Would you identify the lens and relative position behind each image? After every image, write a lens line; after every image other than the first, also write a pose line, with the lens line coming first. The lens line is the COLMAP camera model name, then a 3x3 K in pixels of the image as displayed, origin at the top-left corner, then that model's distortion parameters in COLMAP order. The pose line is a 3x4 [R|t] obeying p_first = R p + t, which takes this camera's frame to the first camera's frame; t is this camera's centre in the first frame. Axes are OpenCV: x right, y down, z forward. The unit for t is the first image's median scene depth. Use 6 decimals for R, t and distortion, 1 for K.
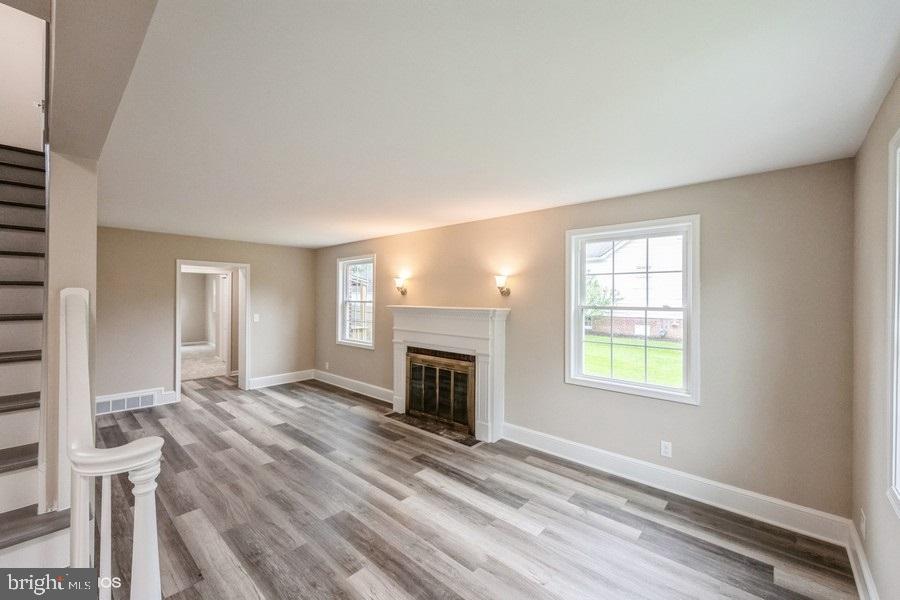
lens RADIAL K [[360.6, 0, 451.7], [0, 360.6, 297.5], [0, 0, 1]] dist [0.001415, 0.000000]
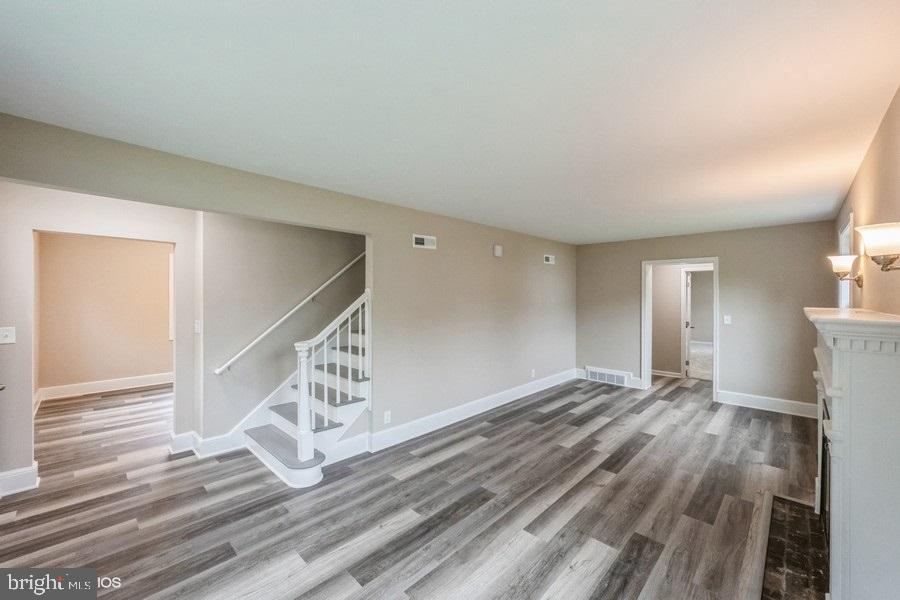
lens RADIAL K [[360.6, 0, 451.5], [0, 360.6, 298.5], [0, 0, 1]] dist [0.001415, 0.000000]
pose [[-0.037945, 0.003385, -0.999274, 0.541320], [-0.003514, 0.999988, 0.003521, 0.010757], [0.999274, 0.003645, -0.037933, 0.648853]]
